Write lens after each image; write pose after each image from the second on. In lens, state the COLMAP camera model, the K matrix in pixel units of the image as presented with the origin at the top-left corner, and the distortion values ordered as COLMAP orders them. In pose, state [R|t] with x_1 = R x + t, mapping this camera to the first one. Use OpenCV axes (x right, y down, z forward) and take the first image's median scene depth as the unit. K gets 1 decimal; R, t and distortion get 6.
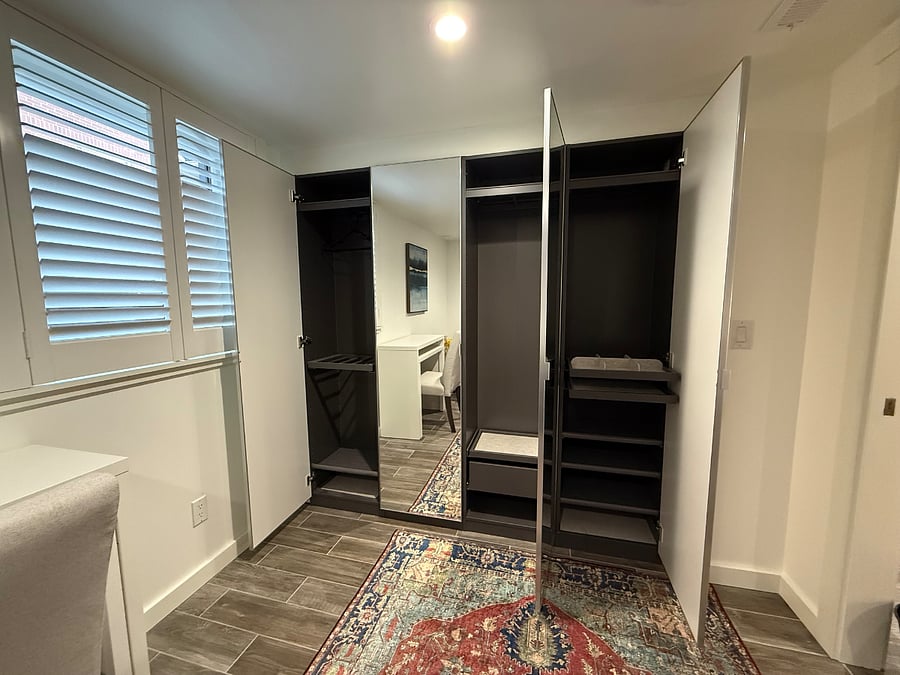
lens RADIAL K [[357.5, 0, 450.9], [0, 357.5, 337.9], [0, 0, 1]] dist [0.000628, 0.001374]
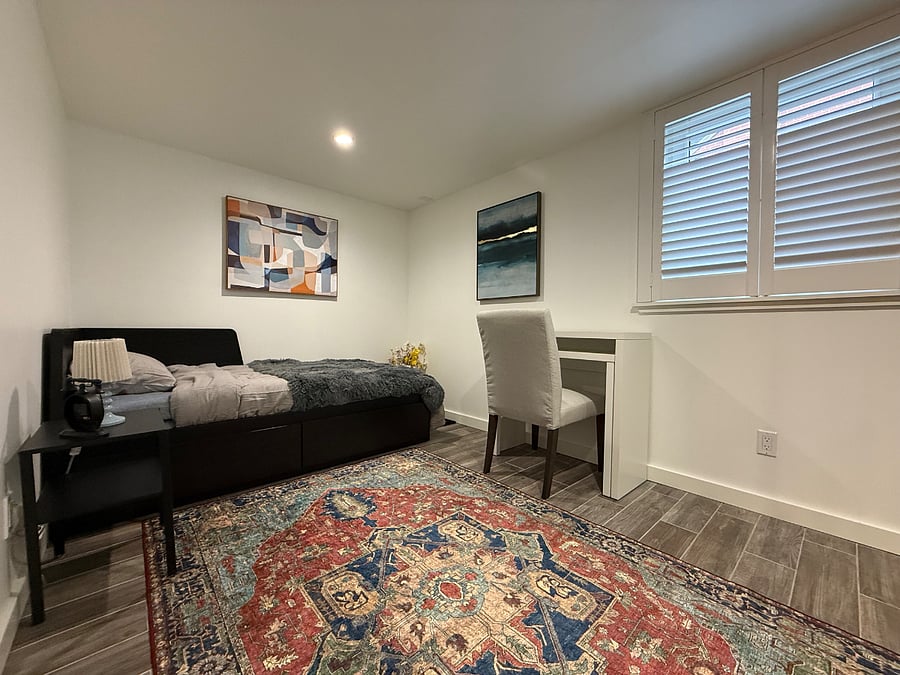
lens RADIAL K [[357.5, 0, 448.1], [0, 357.5, 337.9], [0, 0, 1]] dist [0.000628, 0.001374]
pose [[-0.545720, 0.021739, -0.837686, 0.673329], [-0.095252, 0.991575, 0.087786, 0.167777], [0.832537, 0.127698, -0.539051, 0.730790]]
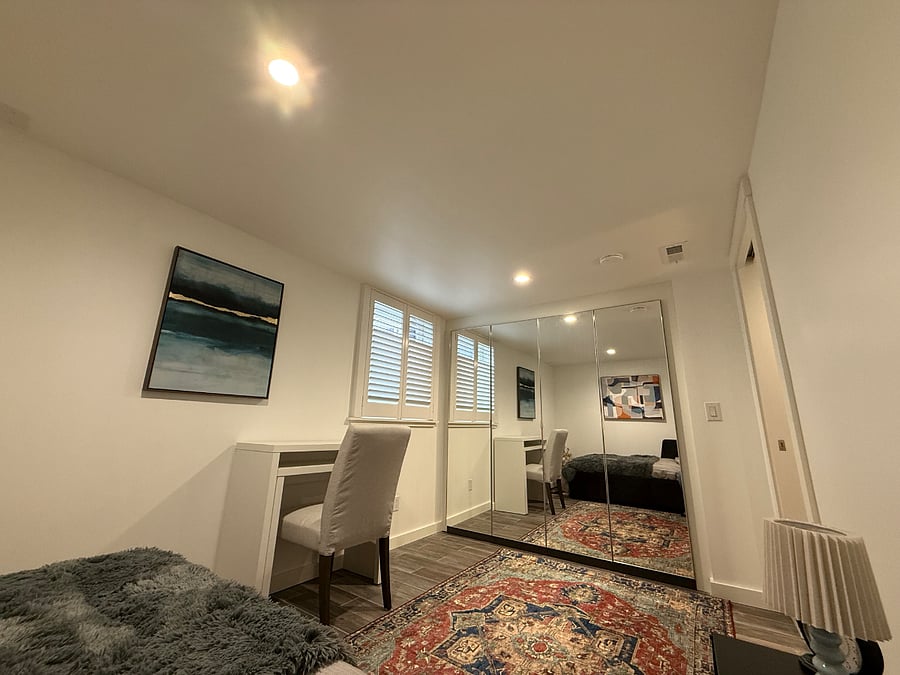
lens RADIAL K [[357.5, 0, 450.3], [0, 357.5, 338.6], [0, 0, 1]] dist [0.000628, 0.001374]
pose [[0.943718, -0.050273, -0.326909, 0.216496], [-0.065277, 0.940631, -0.333096, 0.269714], [0.324247, 0.335688, 0.884408, -0.833743]]
